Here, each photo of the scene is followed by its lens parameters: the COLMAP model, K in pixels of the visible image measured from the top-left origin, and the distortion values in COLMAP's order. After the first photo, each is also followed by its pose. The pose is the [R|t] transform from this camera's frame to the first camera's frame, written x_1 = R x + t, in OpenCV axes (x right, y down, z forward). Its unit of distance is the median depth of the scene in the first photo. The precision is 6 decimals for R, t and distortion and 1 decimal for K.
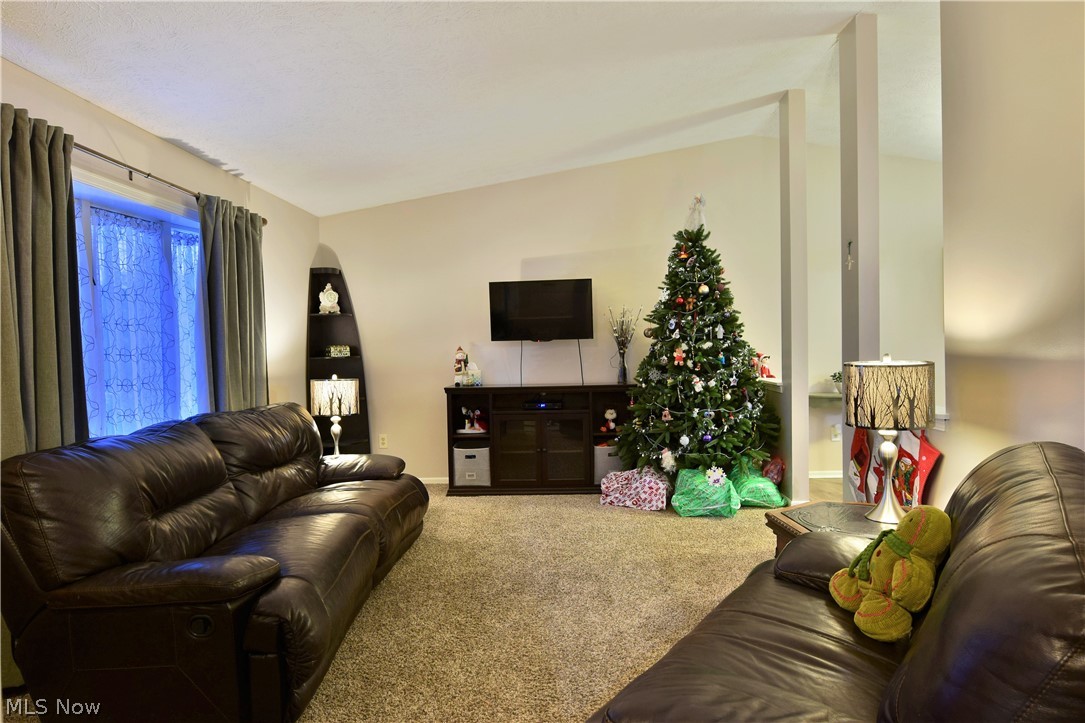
lens RADIAL K [[667.1, 0, 547.9], [0, 667.1, 362.1], [0, 0, 1]] dist [-0.006551, -0.006544]
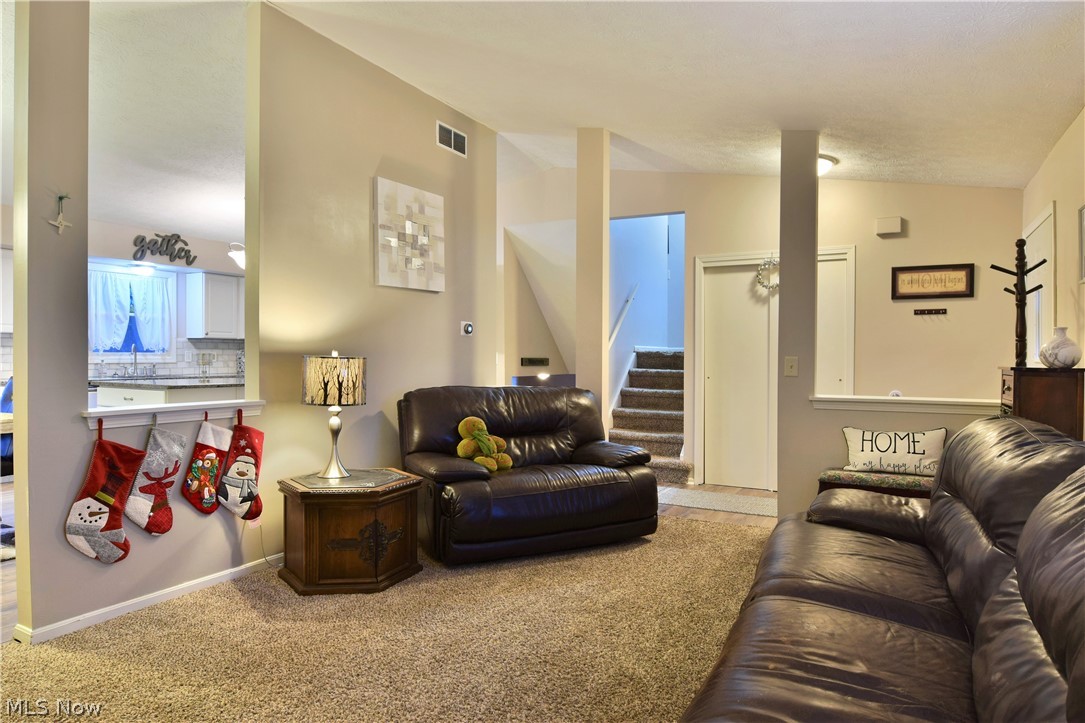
lens RADIAL K [[667.1, 0, 543.1], [0, 667.1, 363.0], [0, 0, 1]] dist [-0.006551, -0.006544]
pose [[-0.887459, 0.010150, 0.460775, -0.247162], [0.025944, 0.999272, 0.027955, -0.006717], [-0.460156, 0.036763, -0.887077, 1.055908]]
